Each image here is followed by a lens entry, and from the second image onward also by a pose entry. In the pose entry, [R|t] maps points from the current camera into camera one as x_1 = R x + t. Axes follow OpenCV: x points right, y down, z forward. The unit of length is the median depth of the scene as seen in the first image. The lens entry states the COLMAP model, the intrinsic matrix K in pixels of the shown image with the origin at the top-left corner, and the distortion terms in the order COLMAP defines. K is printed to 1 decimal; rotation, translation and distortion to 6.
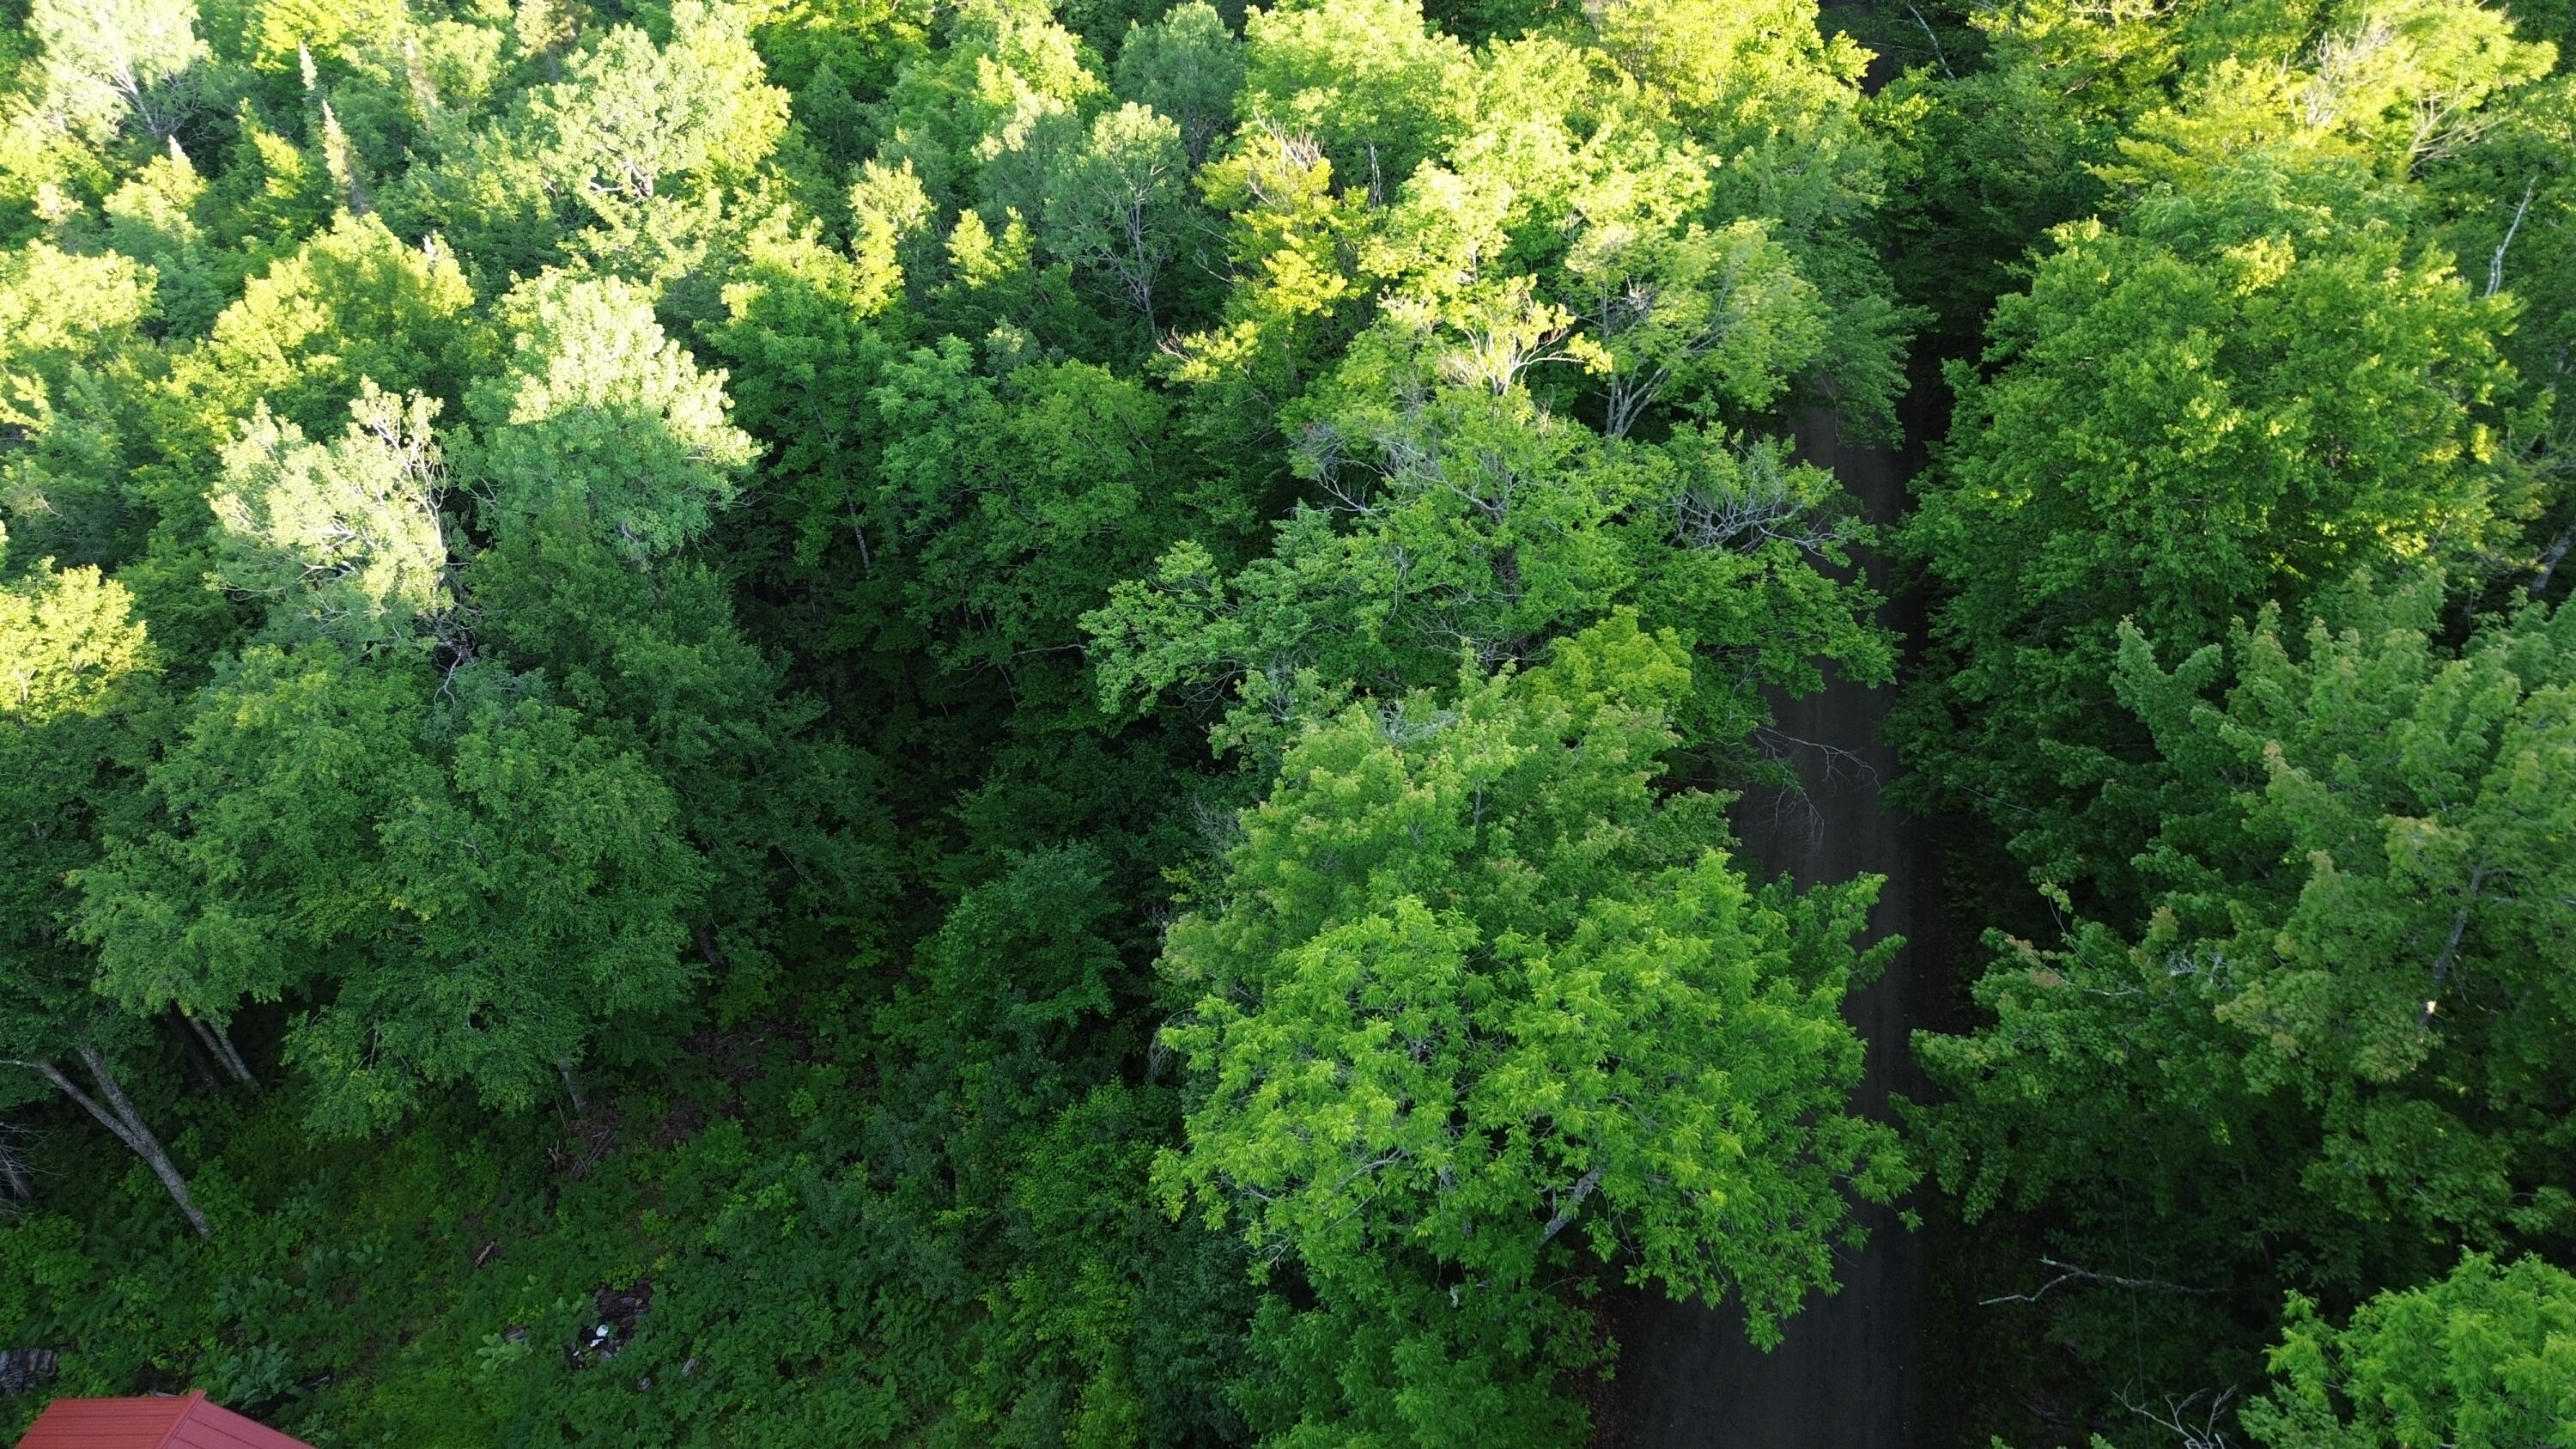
lens RADIAL K [[1834.1, 0, 1287.7], [0, 1834.1, 729.4], [0, 0, 1]] dist [0.069628, -0.068519]
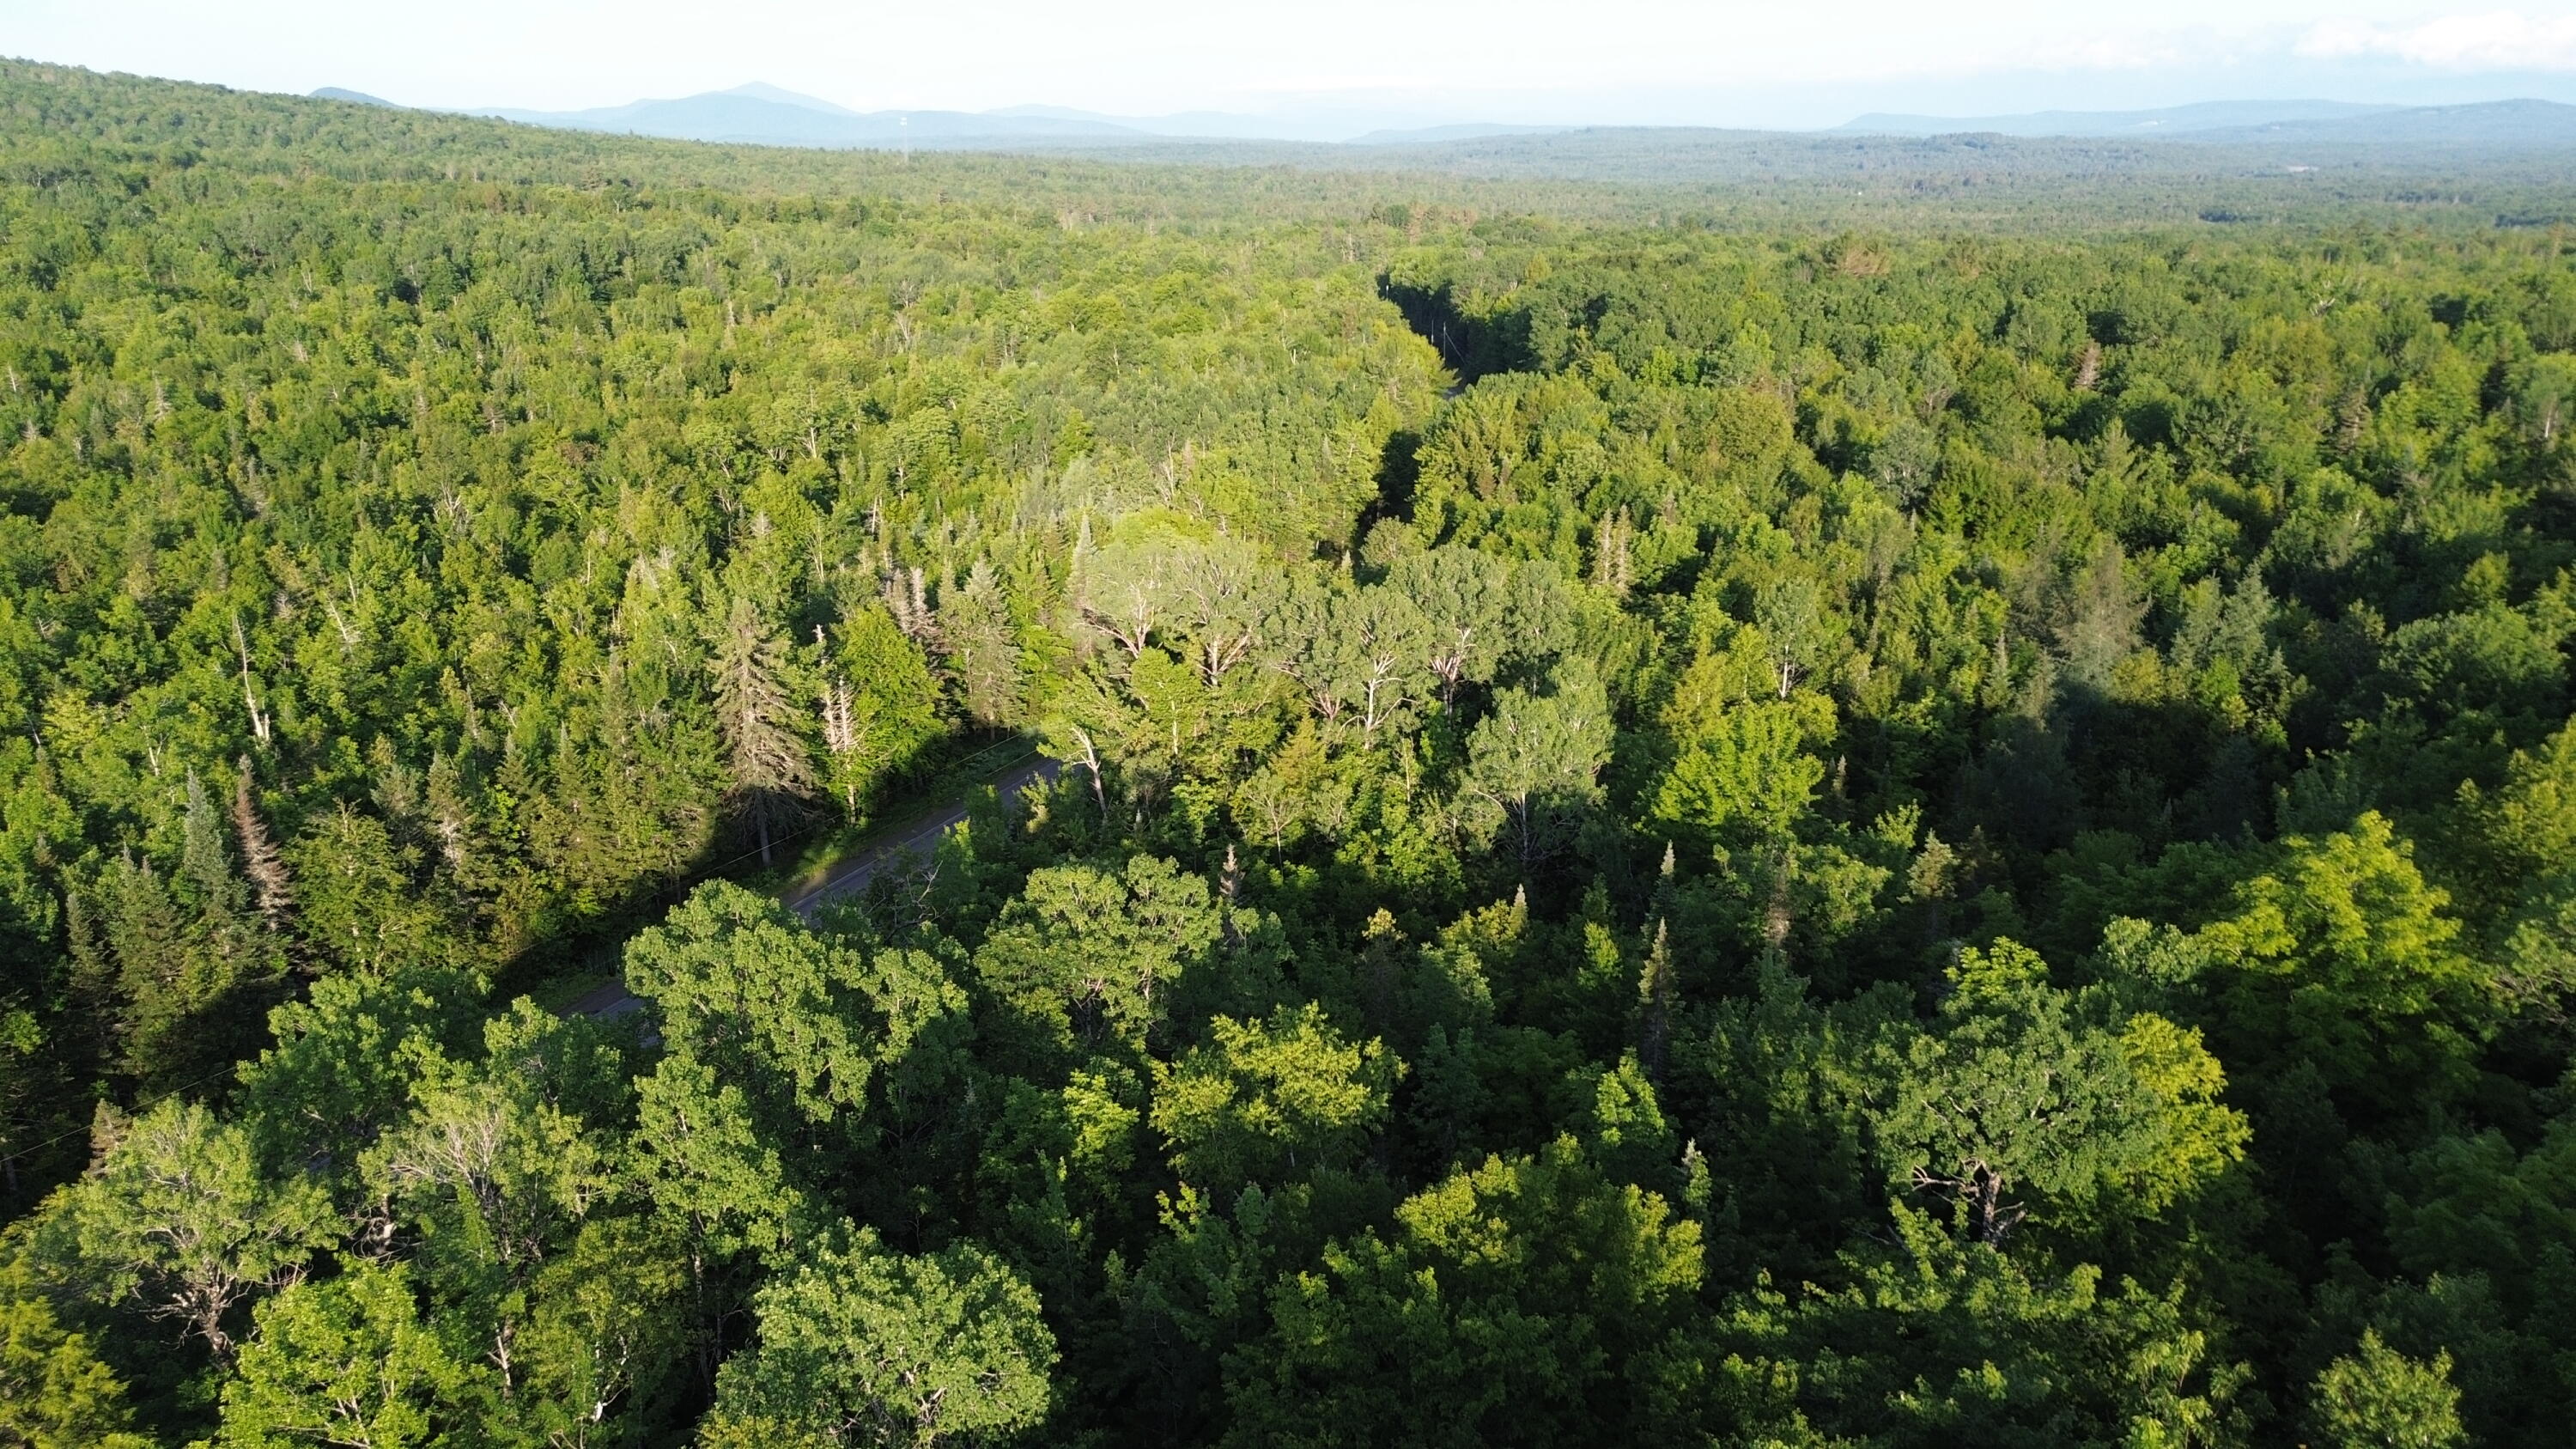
lens RADIAL K [[1834.1, 0, 1294.9], [0, 1834.1, 723.0], [0, 0, 1]] dist [0.069628, -0.068519]
pose [[0.739149, 0.209318, -0.640191, -0.167686], [-0.428120, 0.879779, -0.206643, -0.248911], [0.519973, 0.426819, 0.739901, 0.351611]]
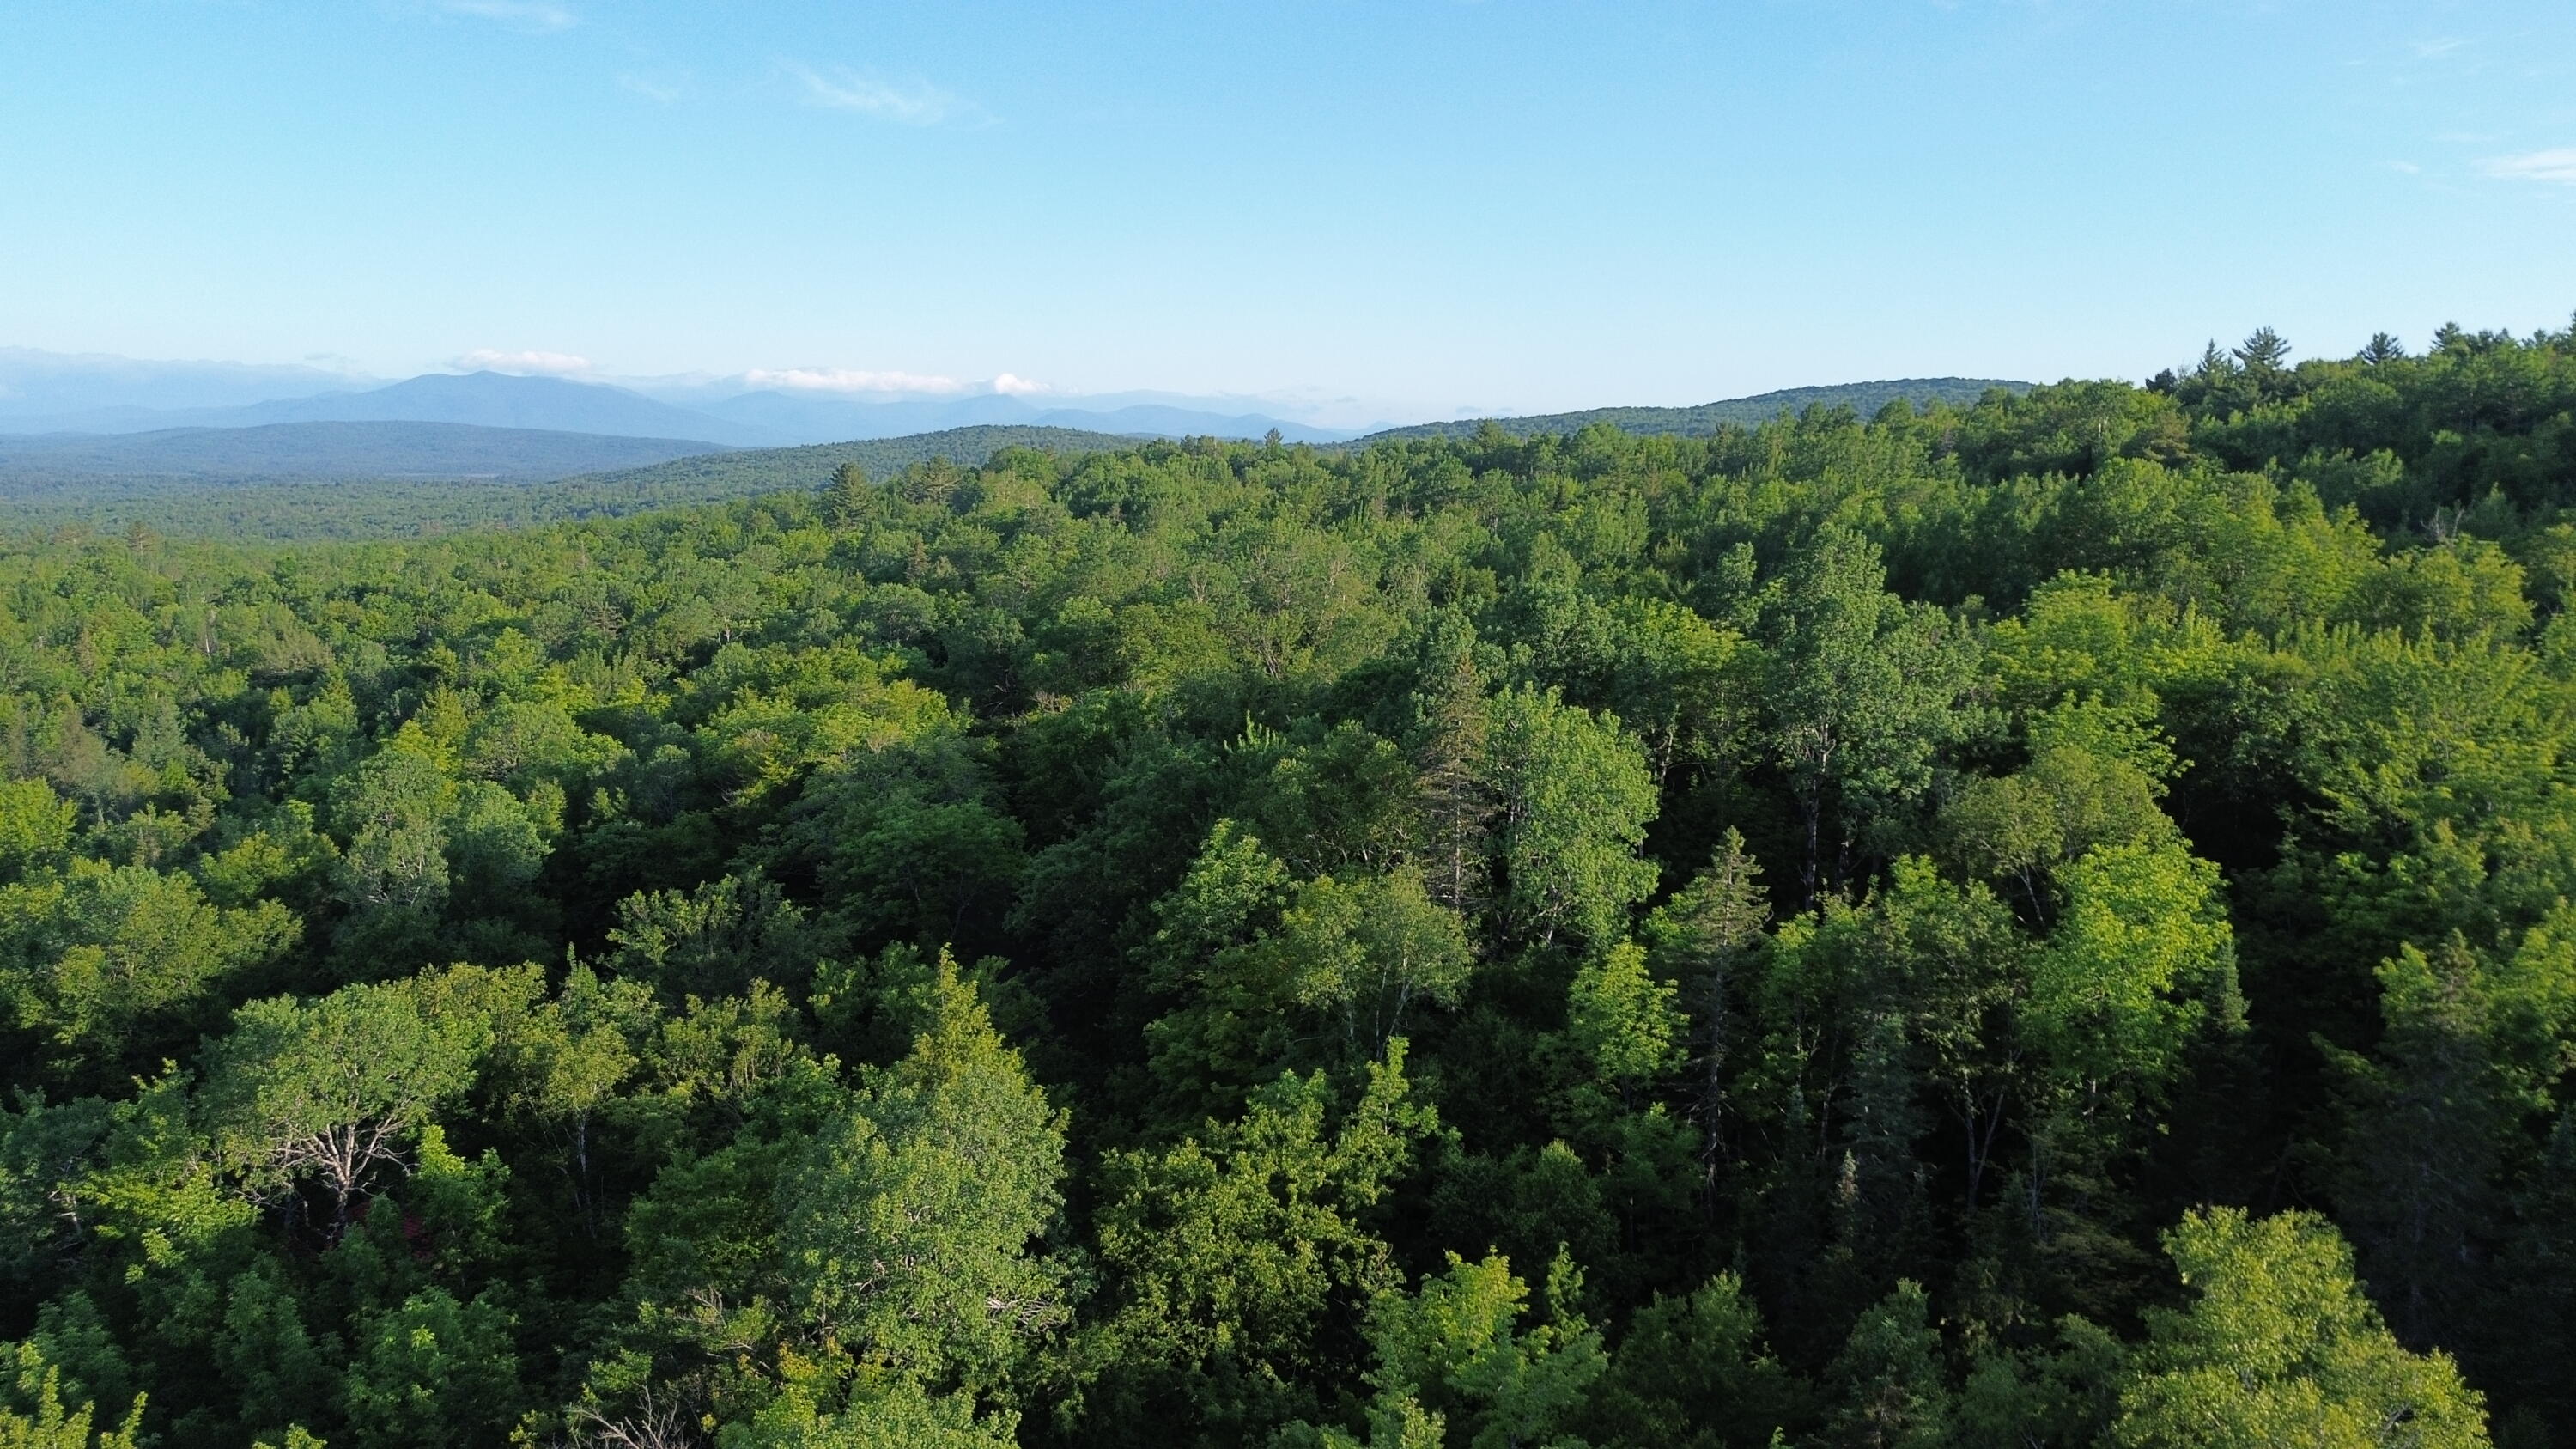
lens RADIAL K [[1834.1, 0, 1308.7], [0, 1834.1, 713.3], [0, 0, 1]] dist [0.069628, -0.068519]
pose [[0.880606, -0.051830, 0.471006, -0.542172], [0.289255, 0.846111, -0.447692, 1.052696], [-0.375319, 0.530481, 0.760083, -1.281280]]
